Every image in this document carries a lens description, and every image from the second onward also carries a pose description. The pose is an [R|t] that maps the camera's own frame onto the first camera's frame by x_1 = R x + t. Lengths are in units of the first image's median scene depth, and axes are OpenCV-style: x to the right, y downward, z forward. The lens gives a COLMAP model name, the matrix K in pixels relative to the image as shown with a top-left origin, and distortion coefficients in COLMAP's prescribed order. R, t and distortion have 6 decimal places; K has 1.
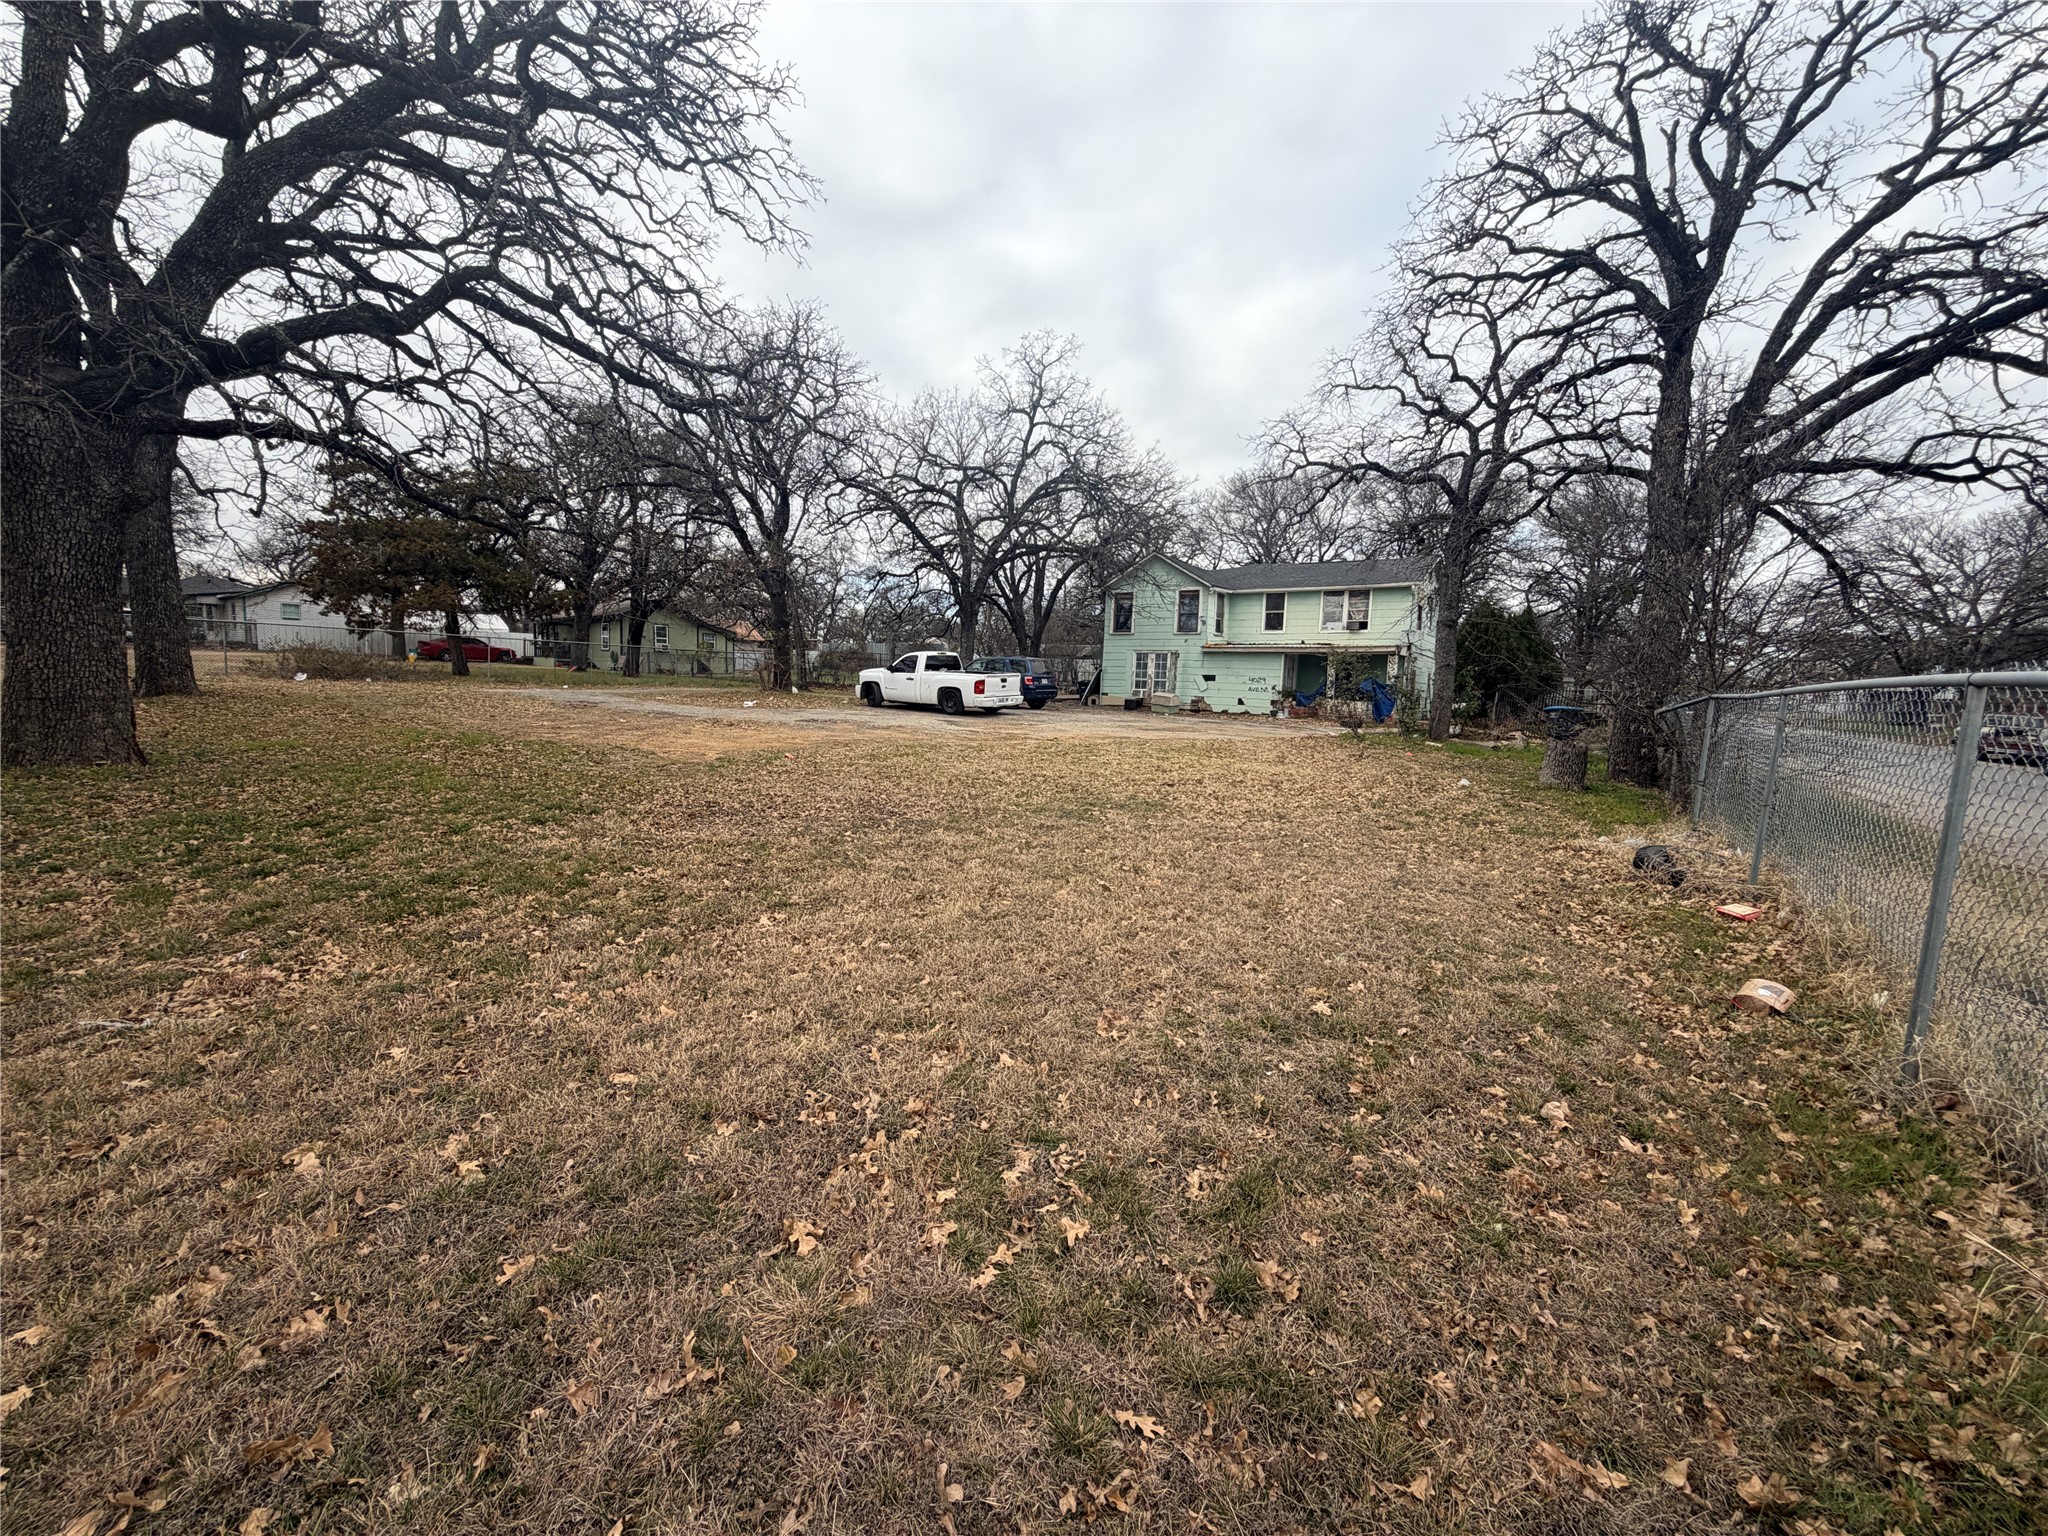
lens RADIAL K [[818.6, 0, 1020.6], [0, 818.6, 764.2], [0, 0, 1]] dist [0.003643, 0.000499]
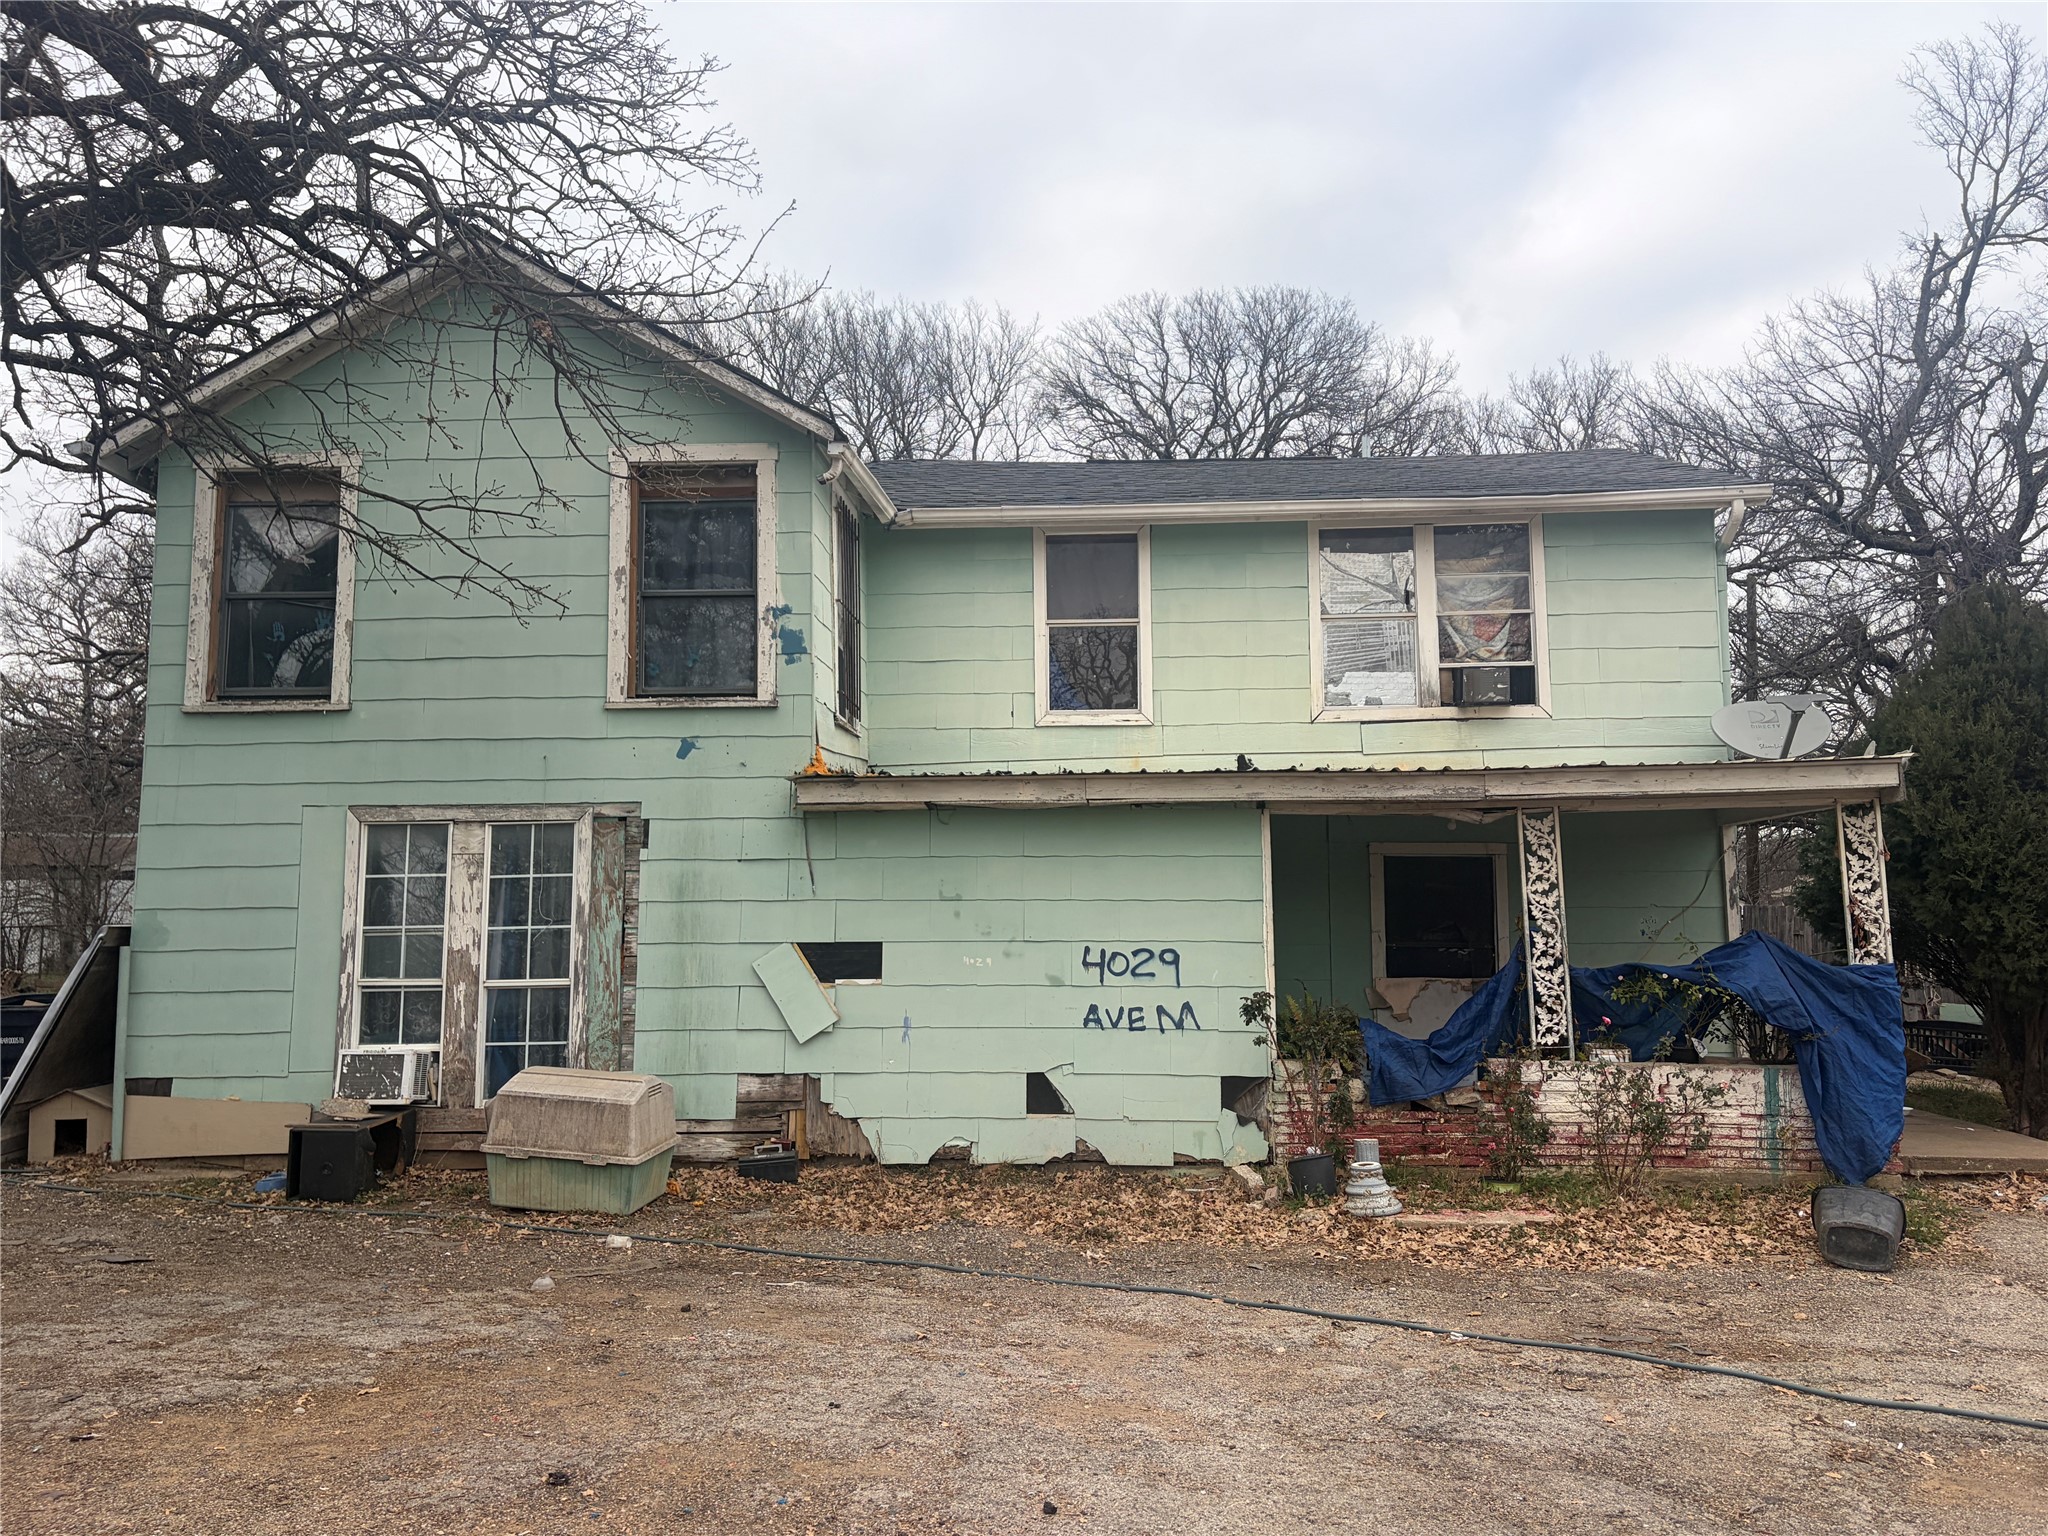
lens RADIAL K [[1585.0, 0, 1044.2], [0, 1585.0, 768.9], [0, 0, 1]] dist [0.058596, -0.050162]
pose [[0.844666, 0.019888, 0.534925, 0.088845], [0.086052, 0.981268, -0.172362, -0.083523], [-0.528332, 0.191619, 0.827132, 0.695019]]
